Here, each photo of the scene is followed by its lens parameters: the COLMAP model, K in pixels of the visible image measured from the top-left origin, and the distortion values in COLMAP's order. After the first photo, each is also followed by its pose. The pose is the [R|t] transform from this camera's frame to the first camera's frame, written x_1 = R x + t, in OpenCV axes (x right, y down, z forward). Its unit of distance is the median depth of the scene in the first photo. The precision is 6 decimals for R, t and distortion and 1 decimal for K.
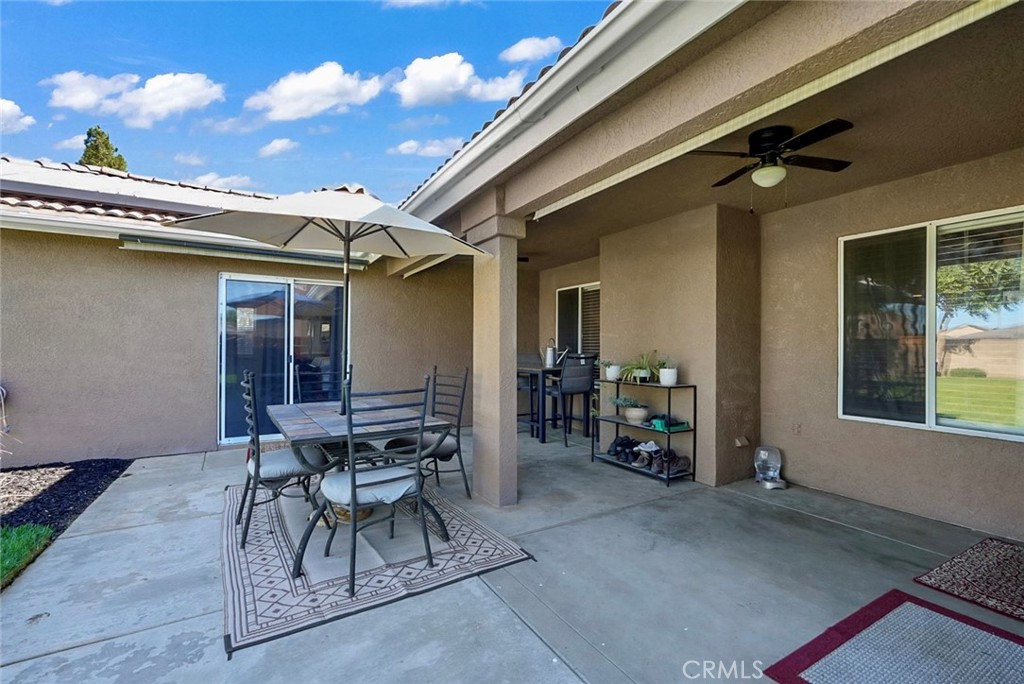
lens RADIAL K [[453.4, 0, 510.3], [0, 453.4, 340.3], [0, 0, 1]] dist [-0.002545, 0.000612]
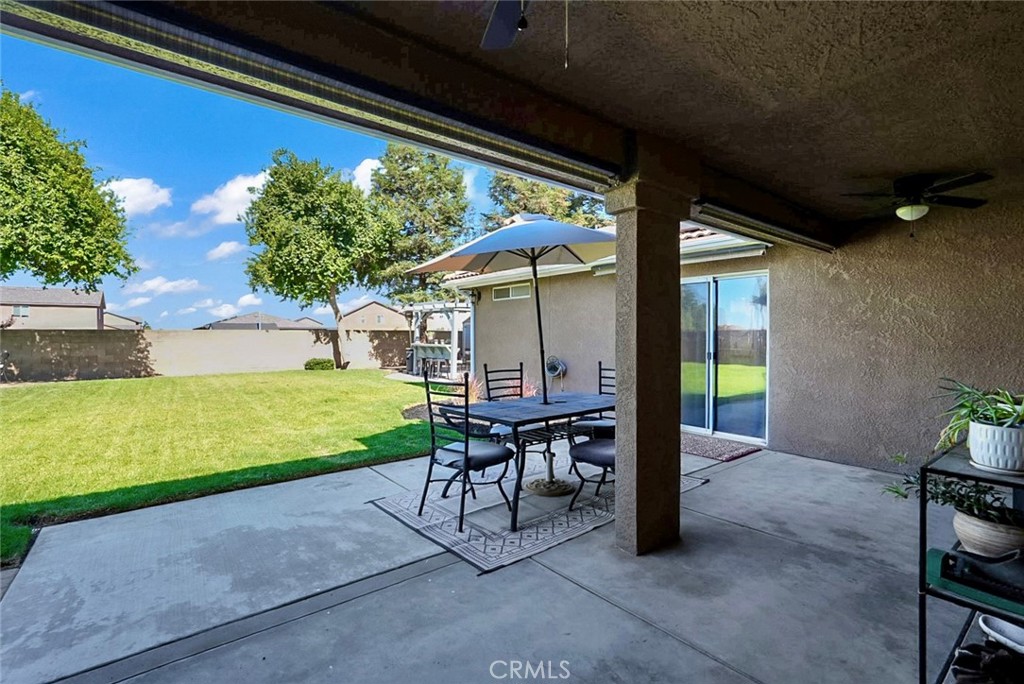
lens RADIAL K [[453.4, 0, 510.3], [0, 453.4, 340.3], [0, 0, 1]] dist [-0.002545, 0.000612]
pose [[0.155441, 0.005788, -0.987828, 0.965400], [0.016774, 0.999823, 0.008498, -0.022762], [0.987703, -0.017890, 0.155316, 0.872137]]
